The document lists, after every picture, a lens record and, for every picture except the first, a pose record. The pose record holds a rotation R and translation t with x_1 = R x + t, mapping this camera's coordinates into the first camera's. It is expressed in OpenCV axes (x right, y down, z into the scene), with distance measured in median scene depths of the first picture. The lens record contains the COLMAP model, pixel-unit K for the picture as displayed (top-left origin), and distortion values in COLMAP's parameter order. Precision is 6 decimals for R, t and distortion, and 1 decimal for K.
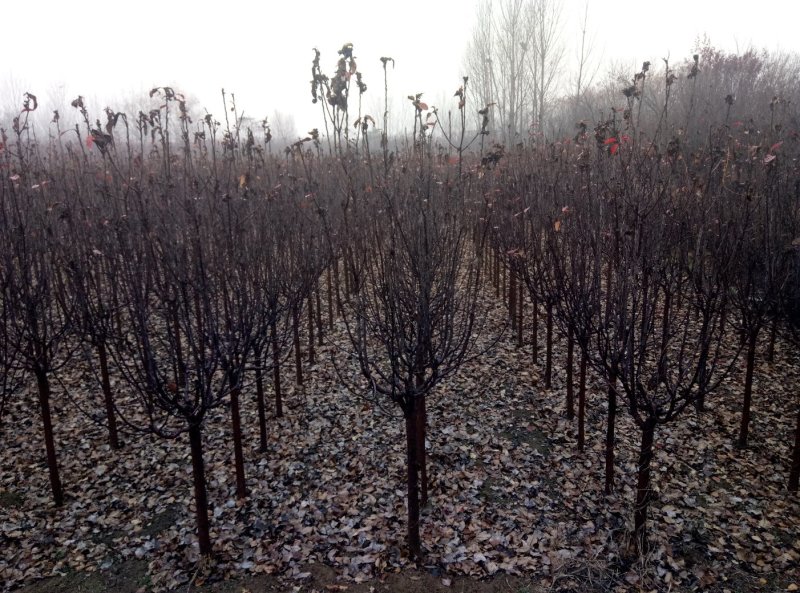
lens RADIAL K [[559.9, 0, 407.7], [0, 559.9, 292.1], [0, 0, 1]] dist [0.020502, -0.006603]
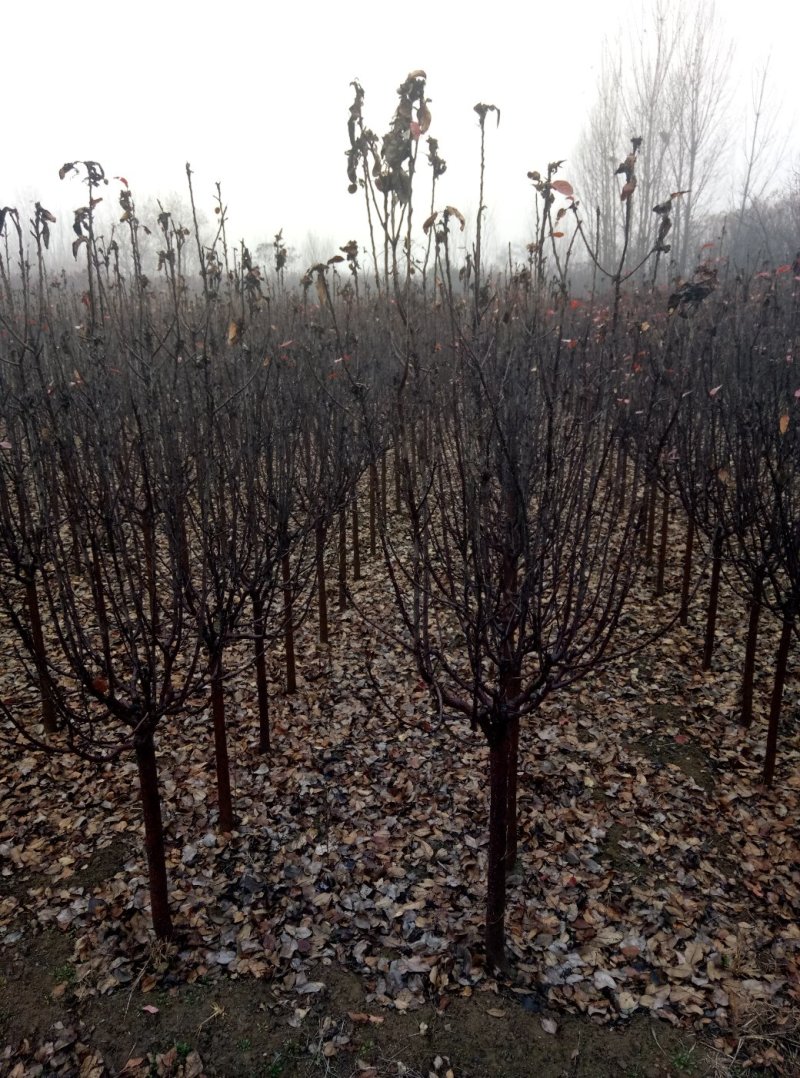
lens RADIAL K [[754.5, 0, 400.0], [0, 754.5, 539.0], [0, 0, 1]] dist [0.020502, -0.006603]
pose [[0.993929, 0.041381, -0.101946, -0.021131], [-0.034160, 0.996849, 0.071585, -0.037630], [0.104587, -0.067668, 0.992211, 0.177467]]
